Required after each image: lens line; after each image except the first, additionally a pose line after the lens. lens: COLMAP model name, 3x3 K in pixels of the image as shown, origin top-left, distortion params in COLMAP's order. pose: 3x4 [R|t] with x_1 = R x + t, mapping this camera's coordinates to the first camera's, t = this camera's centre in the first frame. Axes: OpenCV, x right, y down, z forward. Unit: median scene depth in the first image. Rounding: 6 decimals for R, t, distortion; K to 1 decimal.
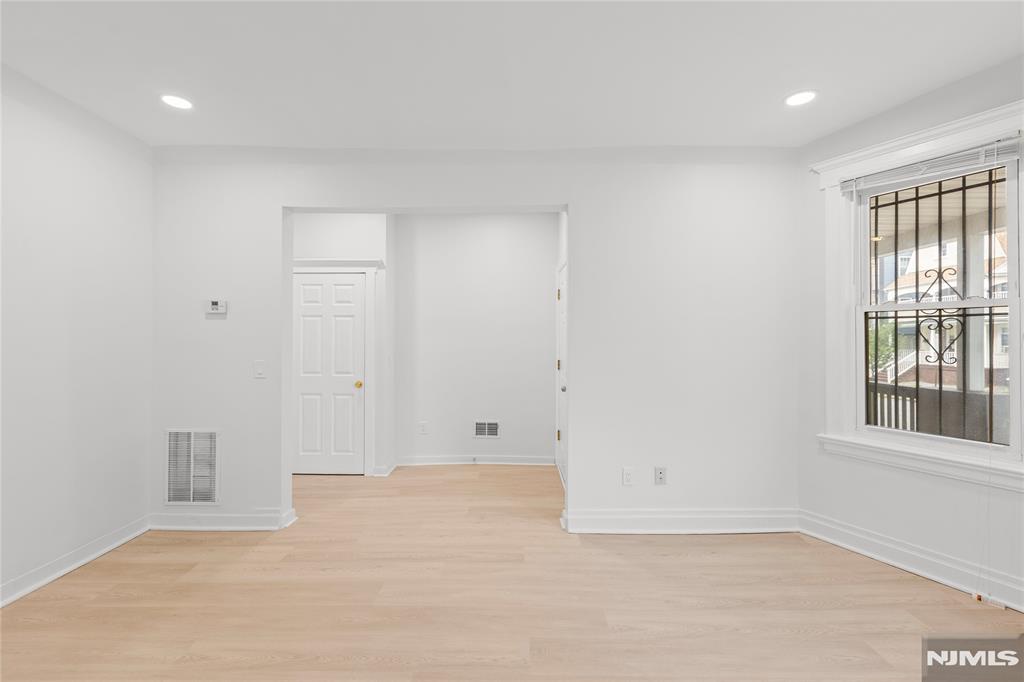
lens RADIAL K [[456.8, 0, 512.2], [0, 456.8, 336.0], [0, 0, 1]] dist [0.001382, 0.000067]
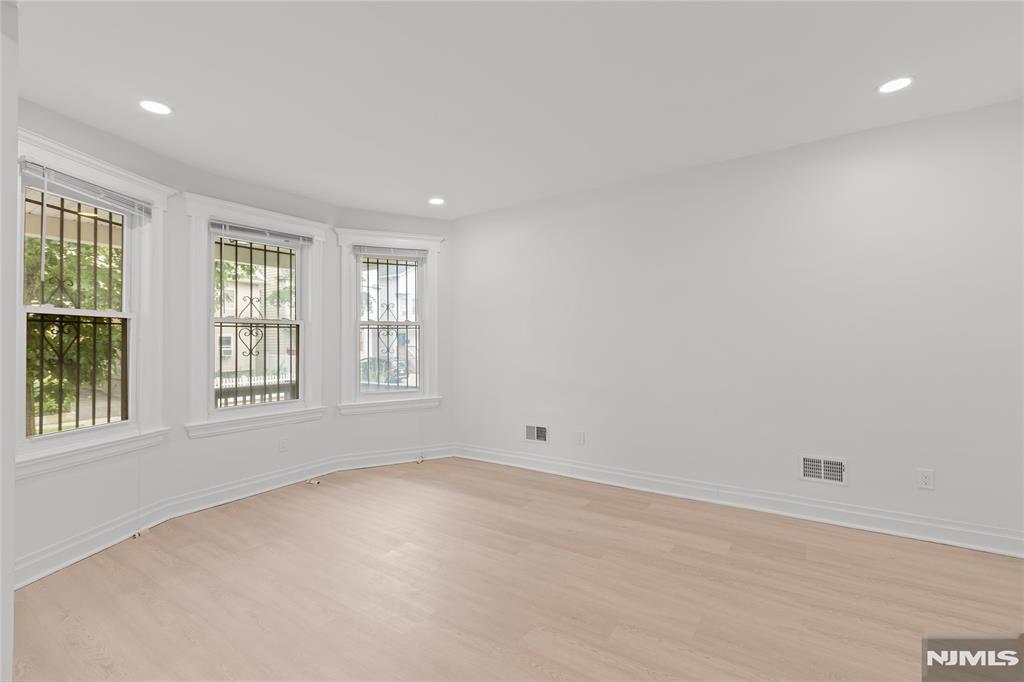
lens RADIAL K [[456.8, 0, 512.2], [0, 456.8, 336.0], [0, 0, 1]] dist [0.001382, 0.000067]
pose [[-0.832941, 0.012410, 0.553222, -0.562199], [0.005060, 0.999878, -0.014810, 0.012660], [-0.553338, -0.009537, -0.832902, 1.321489]]
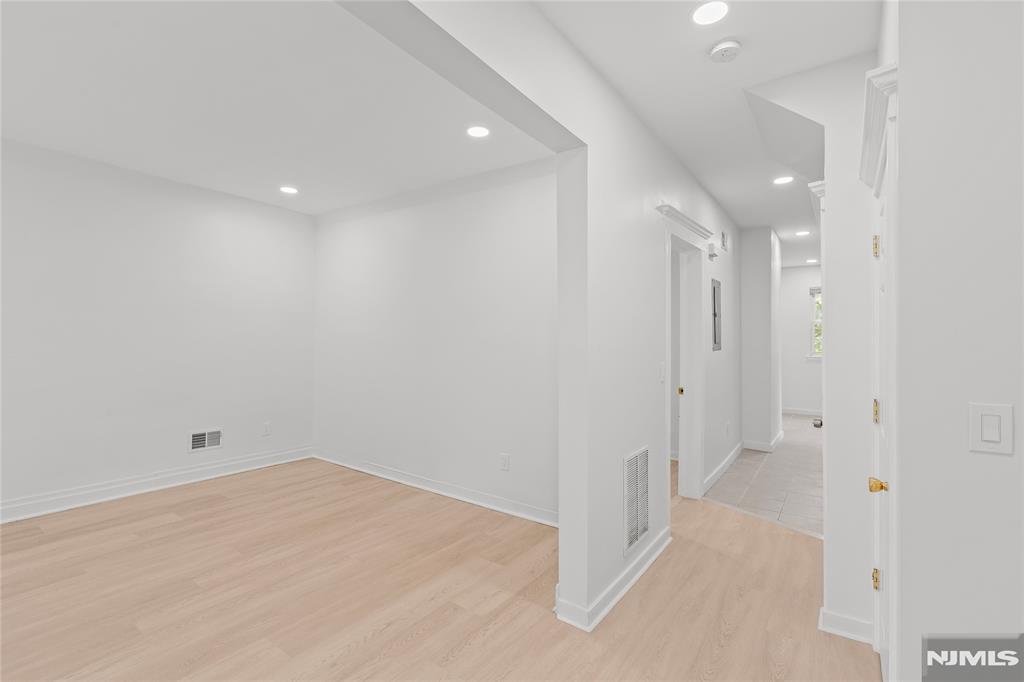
lens RADIAL K [[456.8, 0, 512.2], [0, 456.8, 336.0], [0, 0, 1]] dist [0.001382, 0.000067]
pose [[-0.576832, -0.016996, -0.816686, 0.127990], [-0.004454, 0.999834, -0.017661, 0.016221], [0.816850, -0.006550, -0.576812, 1.641638]]
